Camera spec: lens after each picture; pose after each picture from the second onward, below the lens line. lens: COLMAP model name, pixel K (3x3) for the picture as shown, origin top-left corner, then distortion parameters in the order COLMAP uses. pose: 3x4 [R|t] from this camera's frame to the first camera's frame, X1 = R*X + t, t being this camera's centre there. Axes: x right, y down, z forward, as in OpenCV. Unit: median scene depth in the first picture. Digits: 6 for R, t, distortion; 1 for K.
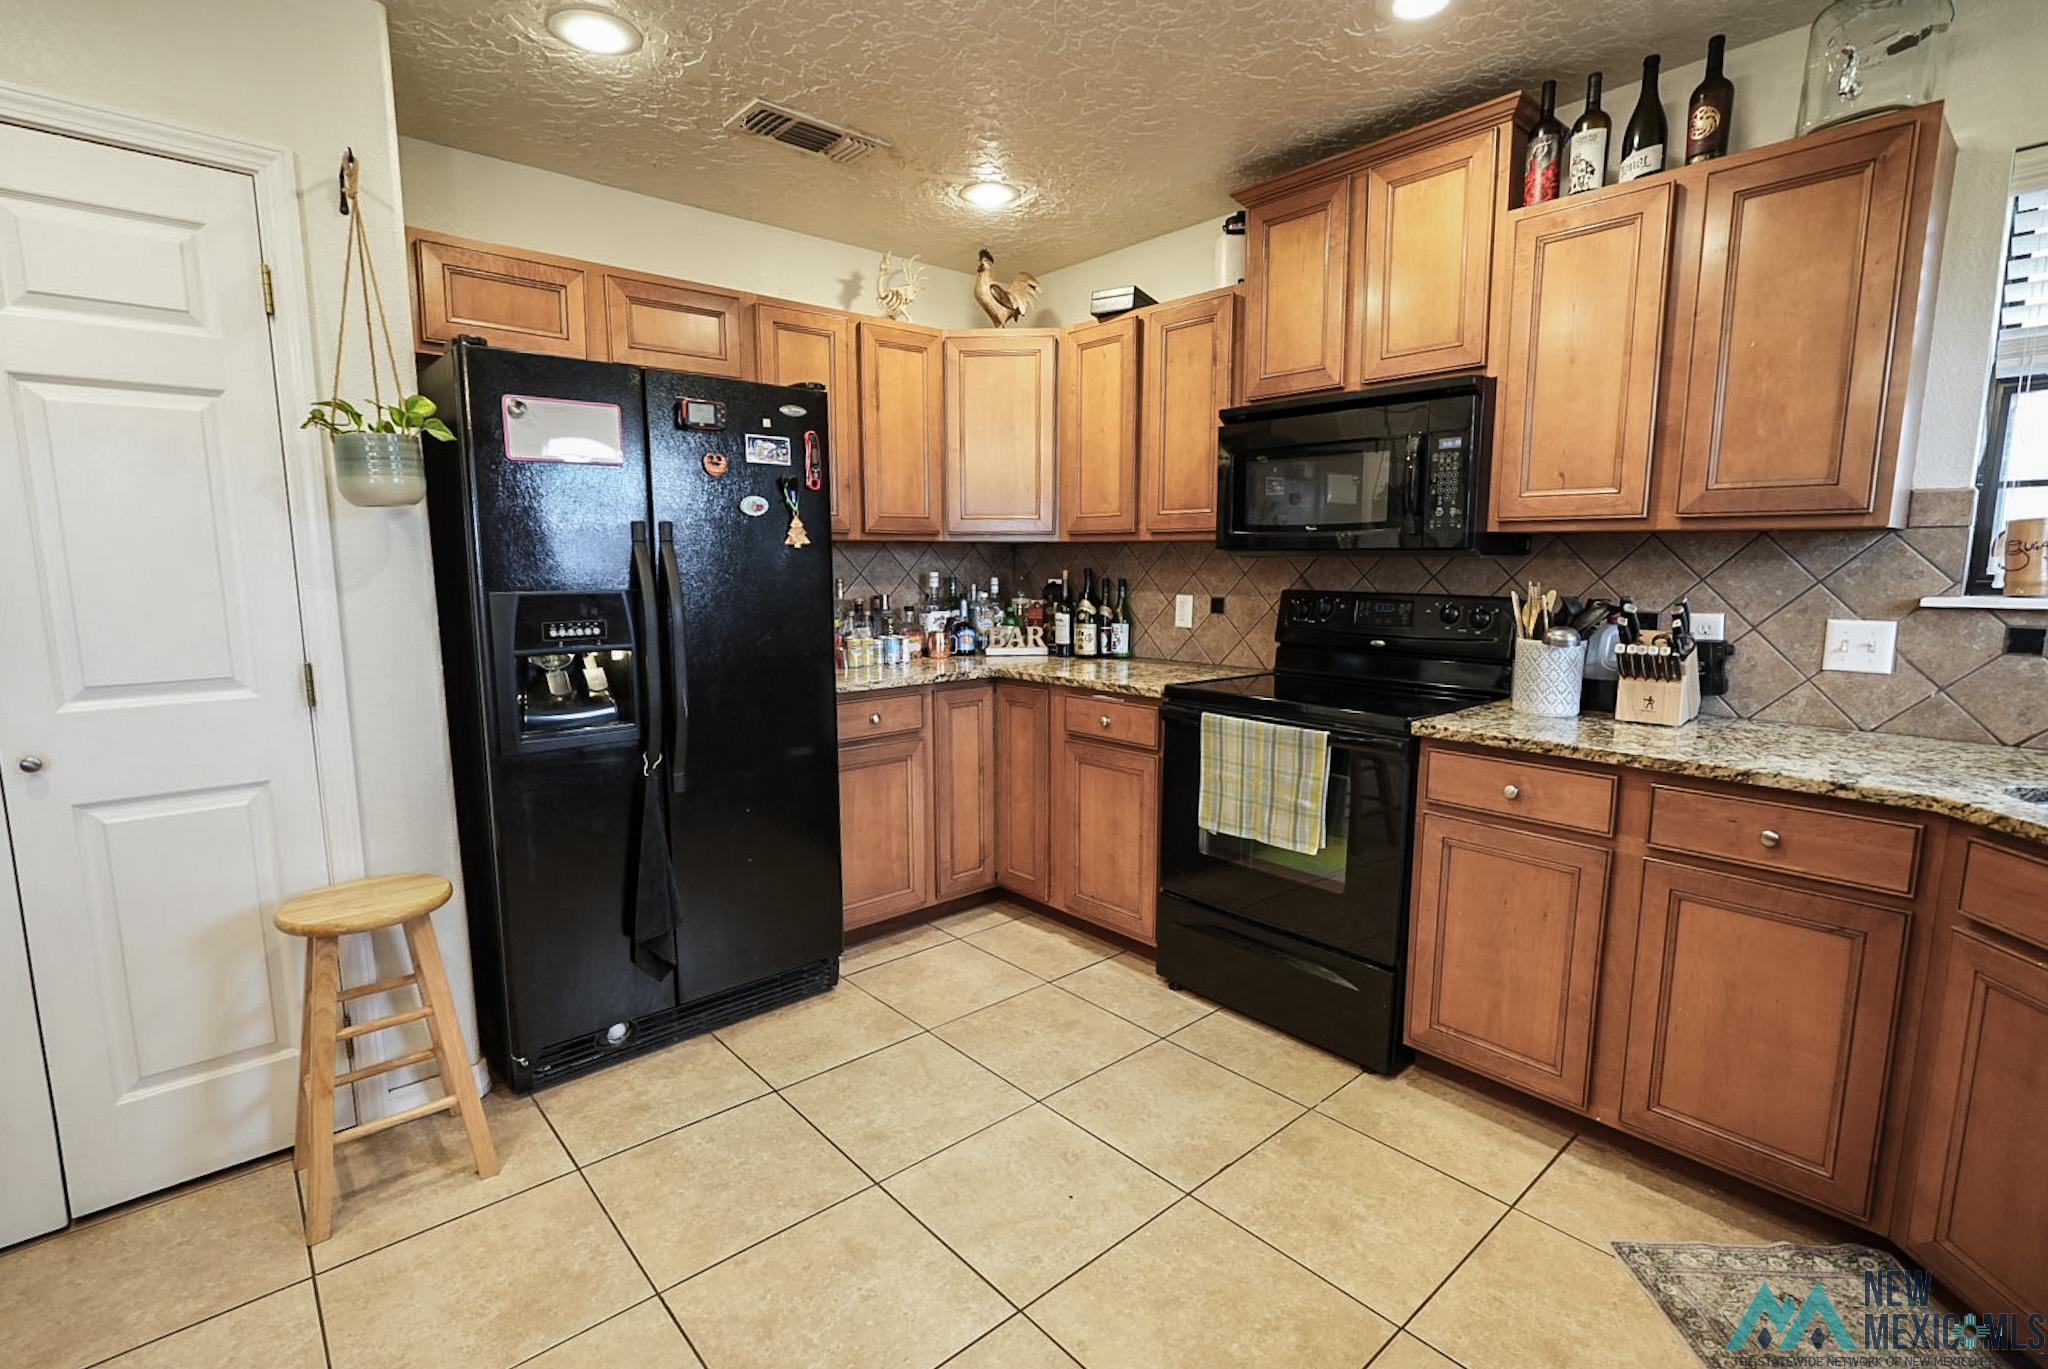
lens RADIAL K [[946.6, 0, 1024.0], [0, 946.6, 684.5], [0, 0, 1]] dist [-0.007066, -0.000104]
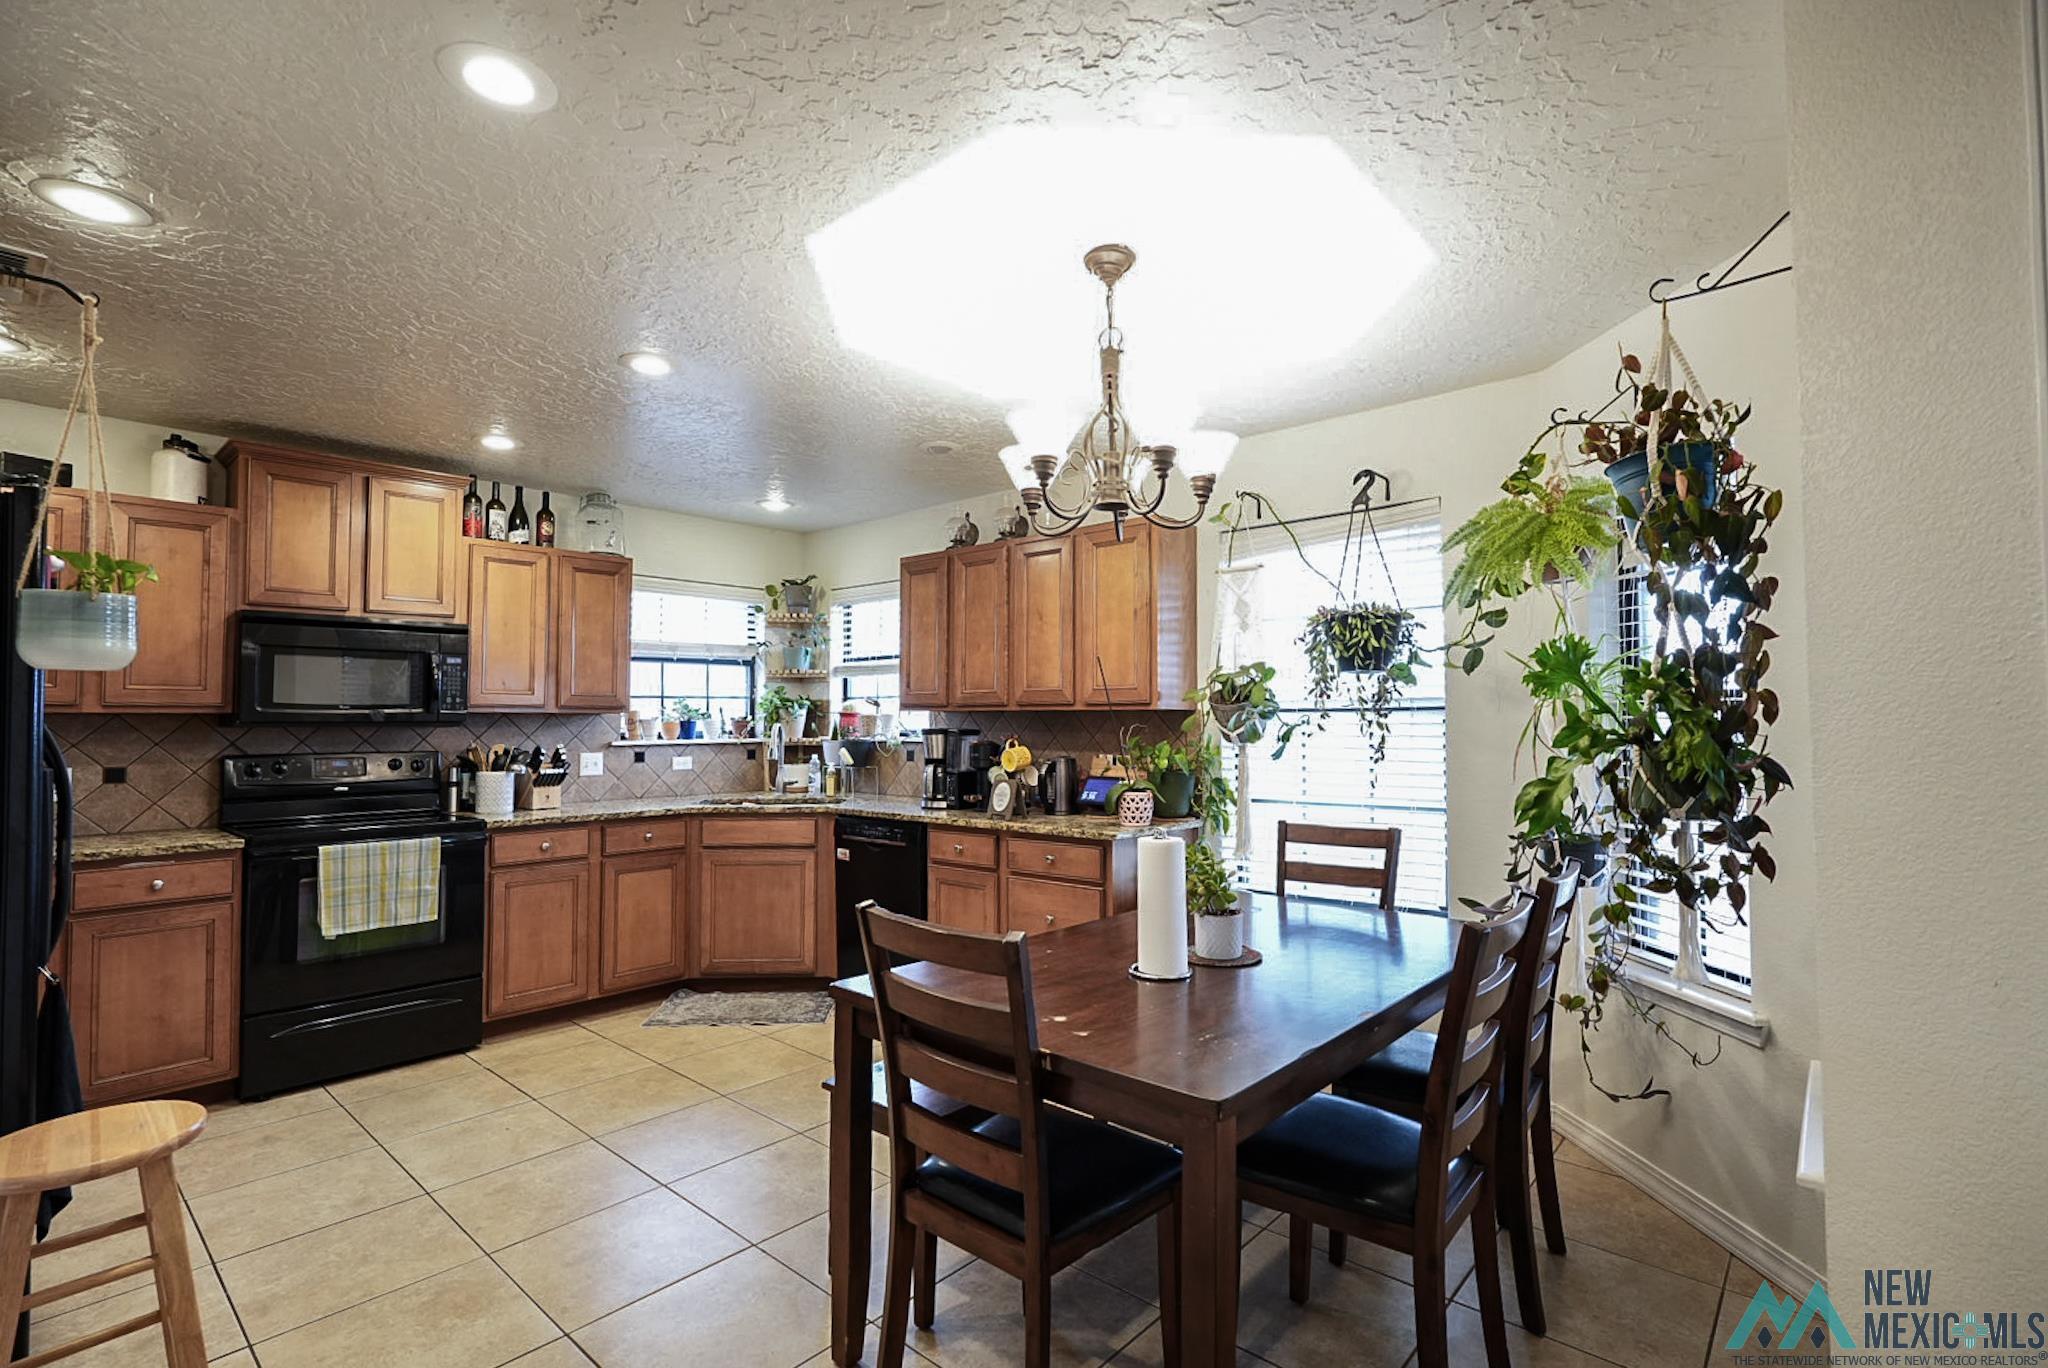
lens RADIAL K [[946.6, 0, 1024.0], [0, 946.6, 684.0], [0, 0, 1]] dist [-0.007066, -0.000104]
pose [[-0.118797, 0.040313, 0.992100, -1.427714], [0.138180, 0.990124, -0.023687, -0.032029], [-0.983257, 0.134275, -0.123194, 0.213084]]
